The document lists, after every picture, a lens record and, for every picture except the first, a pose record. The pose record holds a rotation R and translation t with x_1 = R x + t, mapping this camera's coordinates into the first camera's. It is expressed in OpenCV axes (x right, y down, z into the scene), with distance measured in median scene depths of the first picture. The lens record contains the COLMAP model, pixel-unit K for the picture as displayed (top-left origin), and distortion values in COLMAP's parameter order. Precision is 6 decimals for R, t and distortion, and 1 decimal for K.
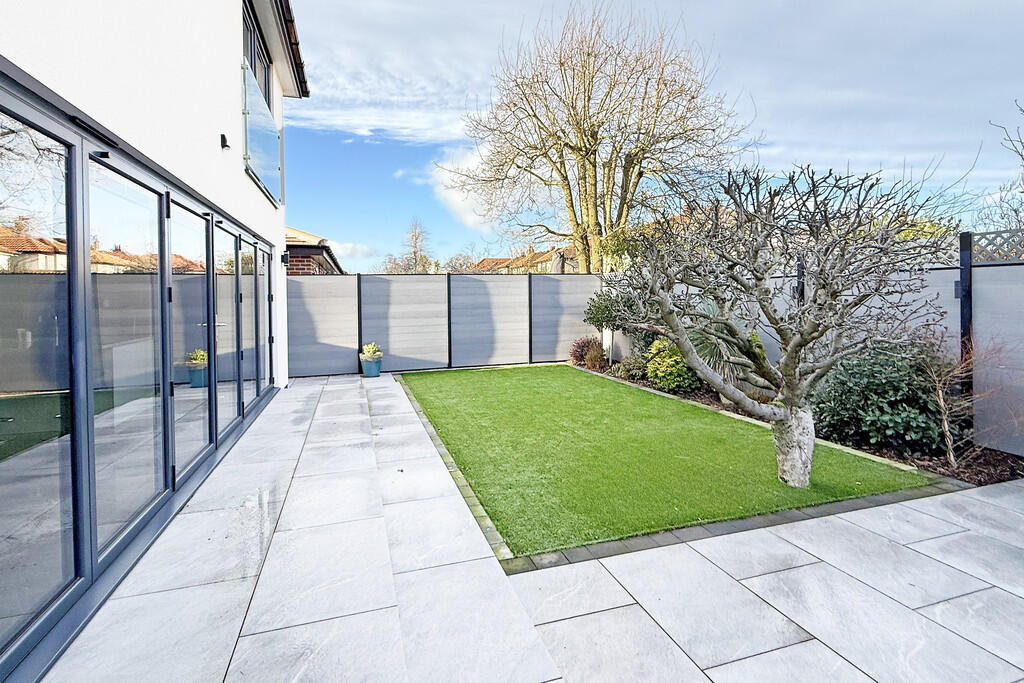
lens RADIAL K [[495.9, 0, 509.0], [0, 495.9, 301.5], [0, 0, 1]] dist [-0.000795, 0.000040]
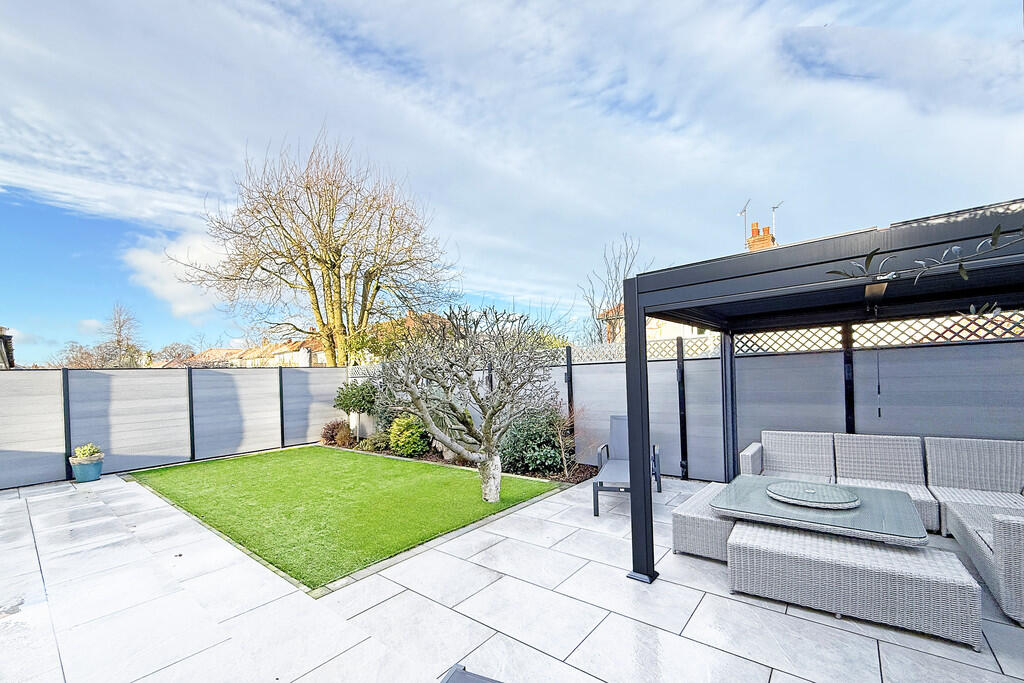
lens RADIAL K [[412.4, 0, 510.8], [0, 412.4, 377.1], [0, 0, 1]] dist [-0.000226, -0.000005]
pose [[0.833139, -0.017135, 0.552799, -0.064746], [0.030057, 0.999446, -0.014321, -0.008104], [-0.552247, 0.028547, 0.833192, -0.099209]]
